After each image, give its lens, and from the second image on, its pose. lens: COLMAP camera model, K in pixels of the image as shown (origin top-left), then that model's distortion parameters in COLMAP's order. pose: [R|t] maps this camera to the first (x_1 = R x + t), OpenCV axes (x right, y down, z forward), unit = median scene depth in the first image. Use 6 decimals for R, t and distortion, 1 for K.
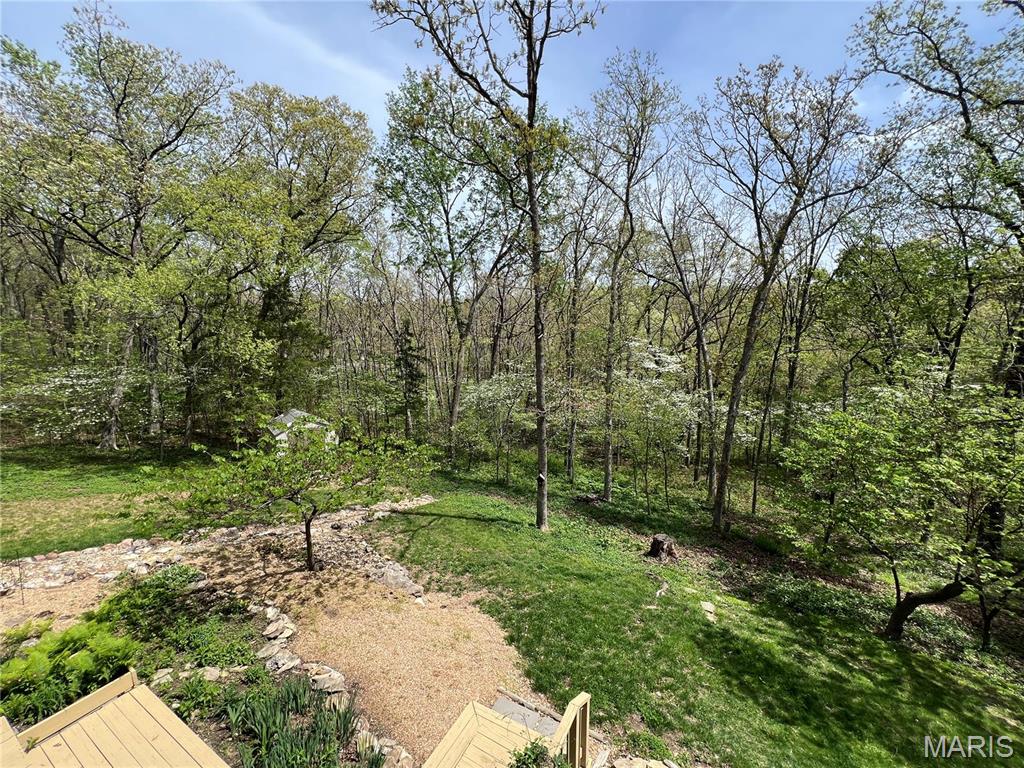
lens RADIAL K [[412.7, 0, 510.5], [0, 412.7, 385.2], [0, 0, 1]] dist [-0.002909, 0.000626]
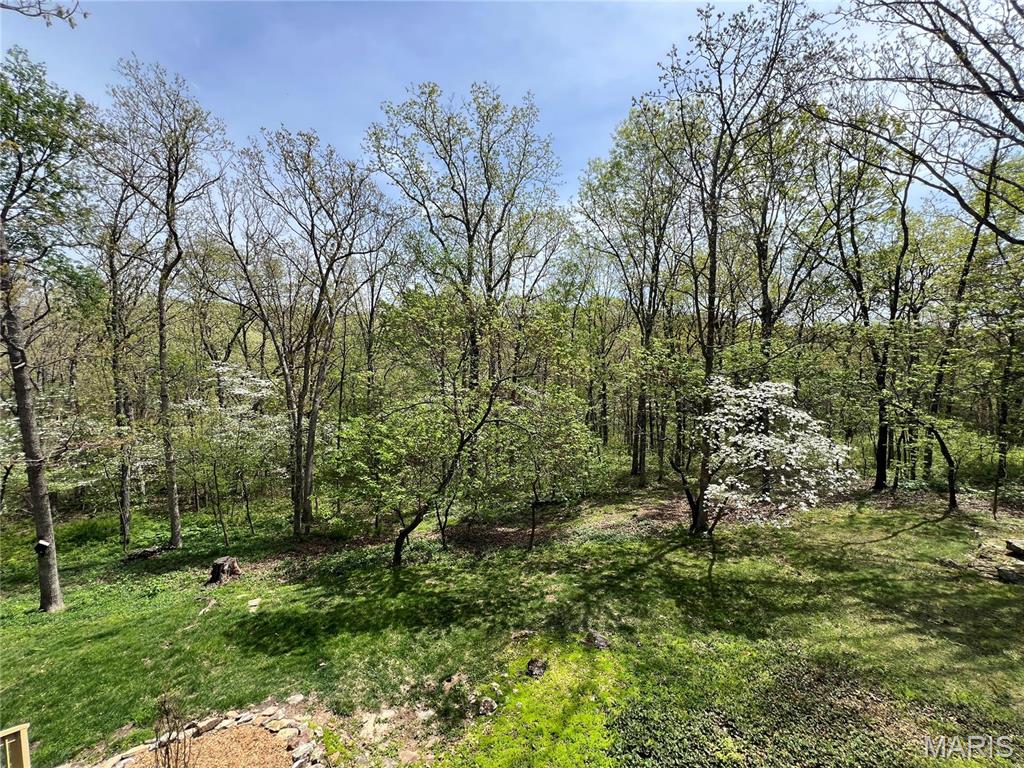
lens RADIAL K [[412.7, 0, 513.6], [0, 412.7, 381.7], [0, 0, 1]] dist [-0.002909, 0.000626]
pose [[0.653957, -0.059530, 0.754186, 0.086932], [0.106564, 0.994208, -0.013927, 0.021992], [-0.748989, 0.089476, 0.656514, -0.206479]]
